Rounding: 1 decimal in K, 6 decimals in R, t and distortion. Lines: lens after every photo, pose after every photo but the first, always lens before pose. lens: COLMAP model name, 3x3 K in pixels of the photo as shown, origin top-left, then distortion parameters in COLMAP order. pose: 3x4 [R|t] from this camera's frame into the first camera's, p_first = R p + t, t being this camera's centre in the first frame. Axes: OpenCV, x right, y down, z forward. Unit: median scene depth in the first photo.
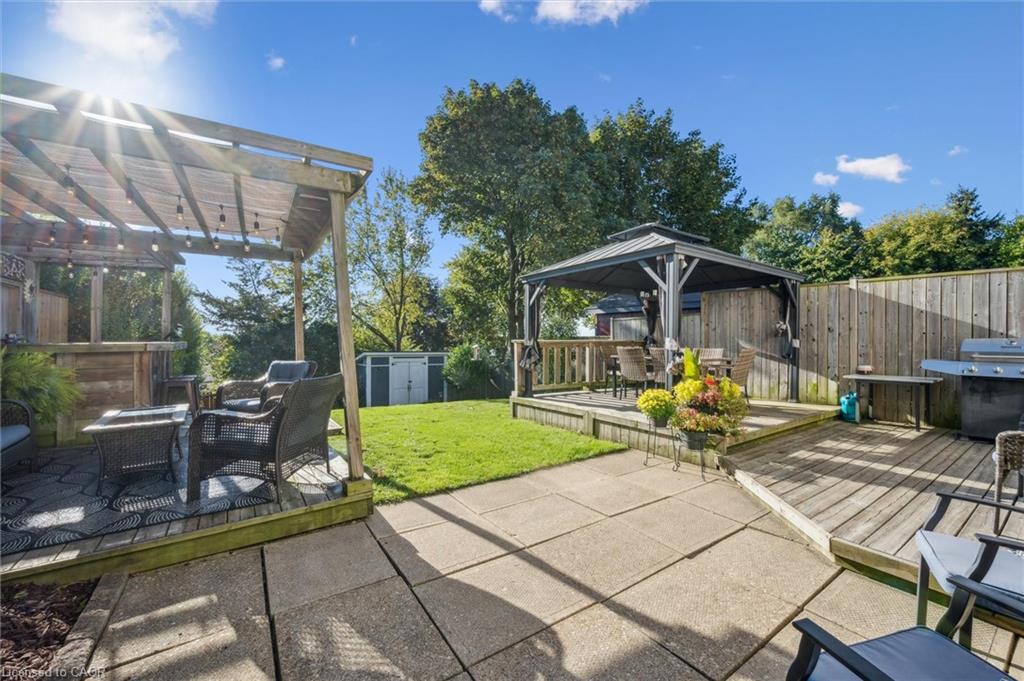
lens RADIAL K [[408.0, 0, 511.7], [0, 408.0, 341.0], [0, 0, 1]] dist [0.000852, -0.000839]
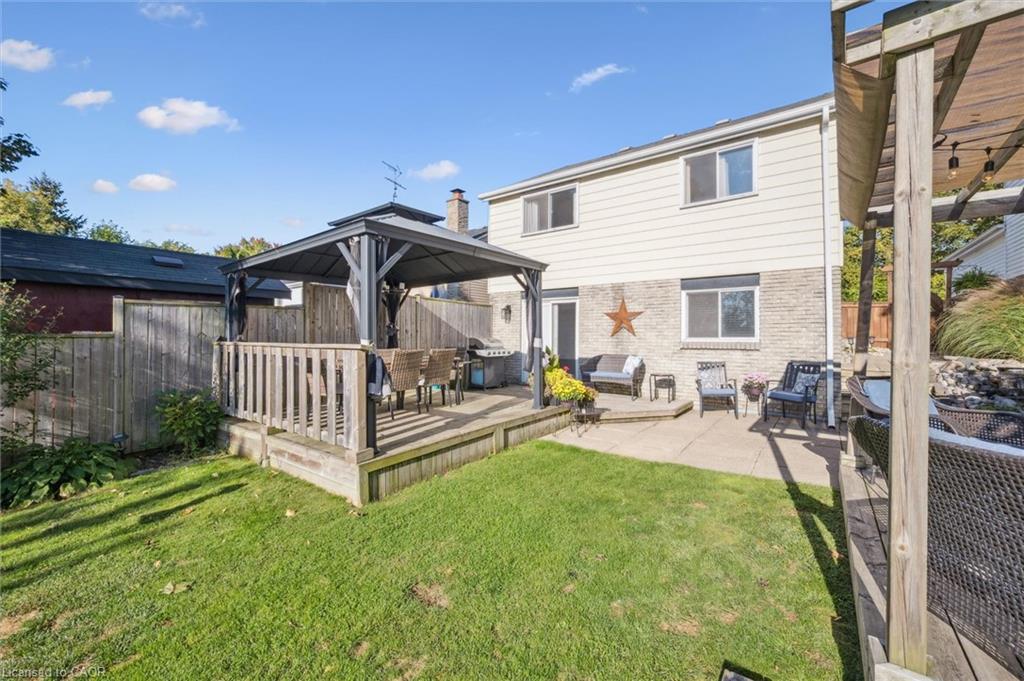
lens RADIAL K [[408.0, 0, 513.4], [0, 408.0, 329.5], [0, 0, 1]] dist [0.000852, -0.000839]
pose [[-0.311547, 0.014389, 0.950122, -0.452981], [0.005443, 0.999896, -0.013358, -0.011431], [-0.950215, 0.001010, -0.311593, 0.869737]]
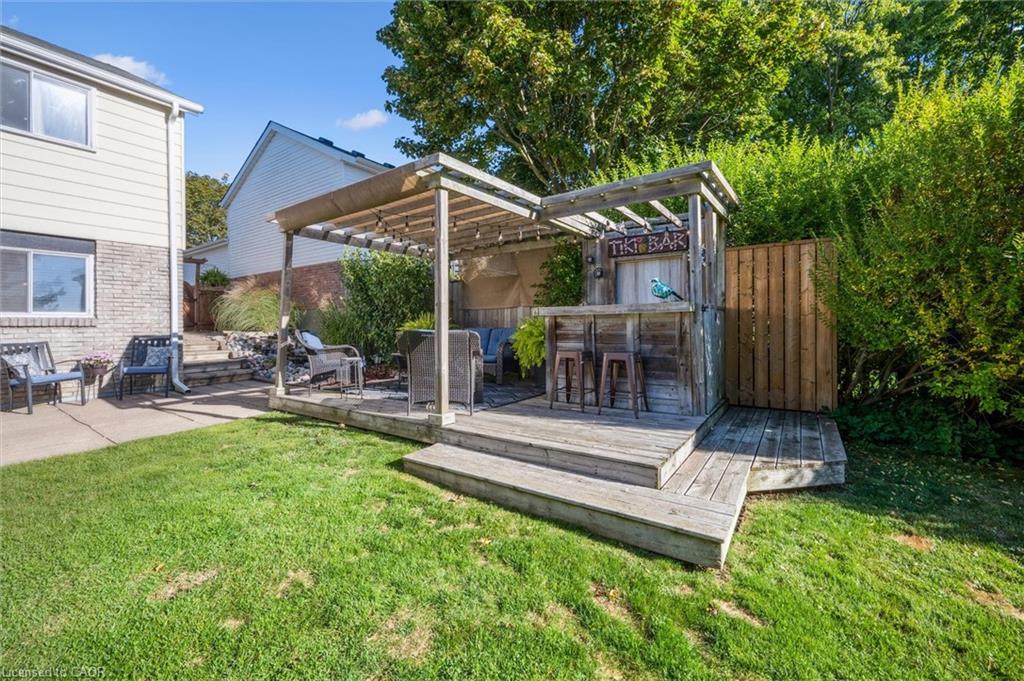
lens RADIAL K [[408.0, 0, 515.8], [0, 408.0, 320.5], [0, 0, 1]] dist [0.000852, -0.000839]
pose [[-0.932447, 0.008420, -0.361209, -0.254288], [0.009752, 0.999951, -0.001864, 0.021864], [0.361176, -0.005261, -0.932483, 1.114202]]
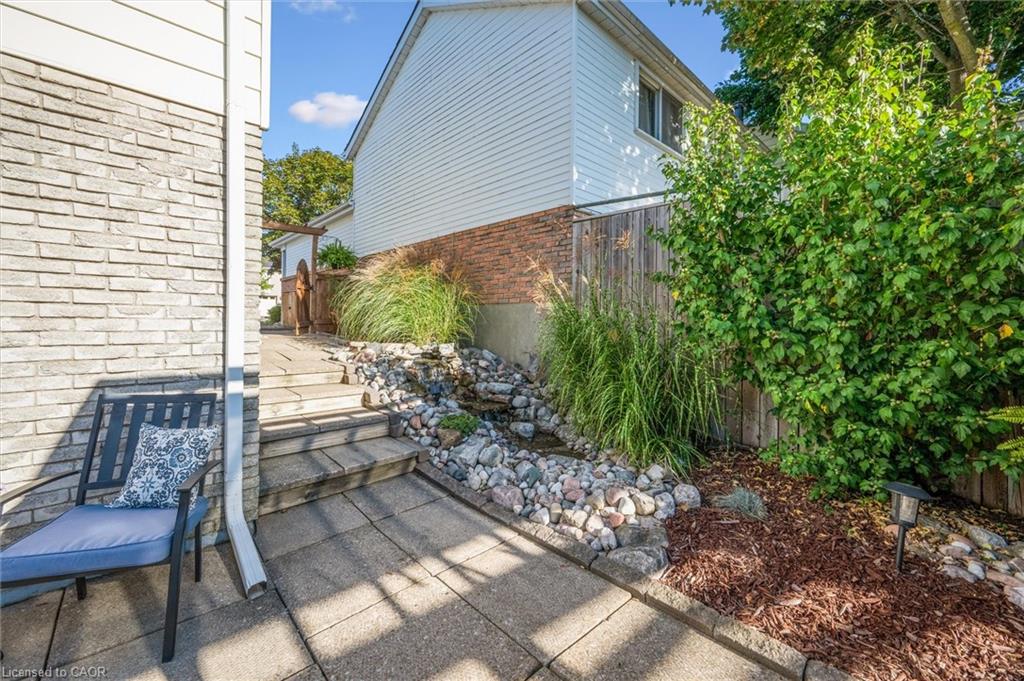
lens RADIAL K [[408.0, 0, 507.3], [0, 408.0, 321.1], [0, 0, 1]] dist [0.000852, -0.000839]
pose [[-0.990493, -0.011730, -0.137065, -0.039939], [-0.013259, 0.999860, 0.010242, -0.001651], [0.136925, 0.011962, -0.990509, 0.348802]]
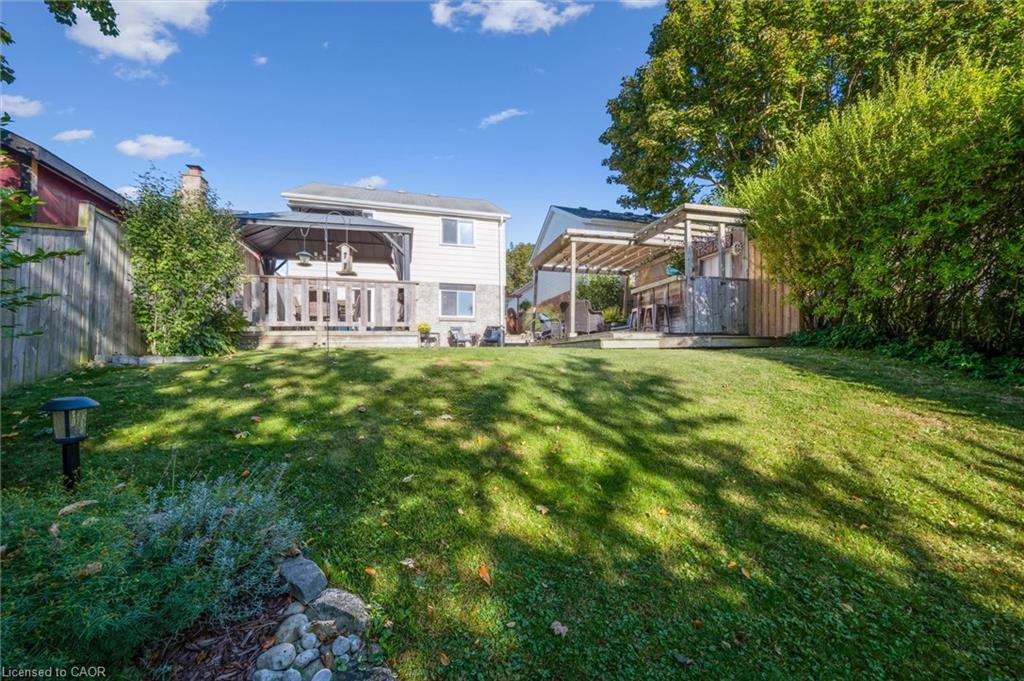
lens RADIAL K [[401.9, 0, 511.7], [0, 401.9, 361.3], [0, 0, 1]] dist [0.000313, 0.000042]
pose [[-0.939997, 0.001493, 0.341179, -0.557021], [0.005686, 0.999920, 0.011291, 0.184320], [-0.341135, 0.012554, -0.939931, 1.745020]]
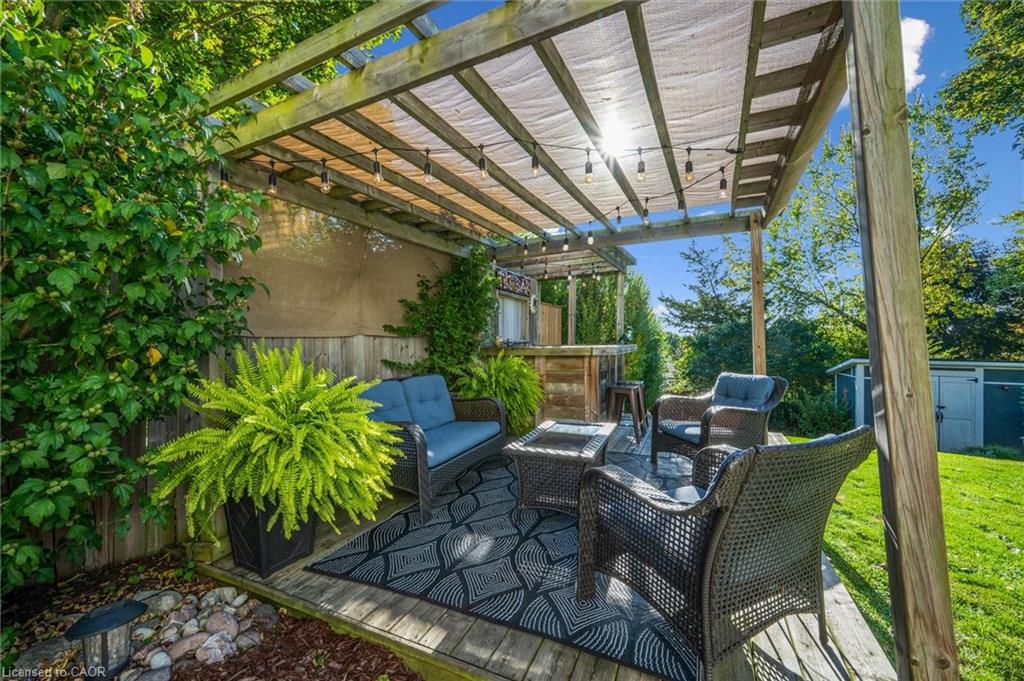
lens RADIAL K [[408.0, 0, 511.5], [0, 408.0, 341.8], [0, 0, 1]] dist [0.000852, -0.000839]
pose [[0.517207, -0.000275, -0.855860, -0.100235], [0.000866, 1.000000, 0.000202, -0.004141], [0.855860, -0.000845, 0.517208, 0.195358]]
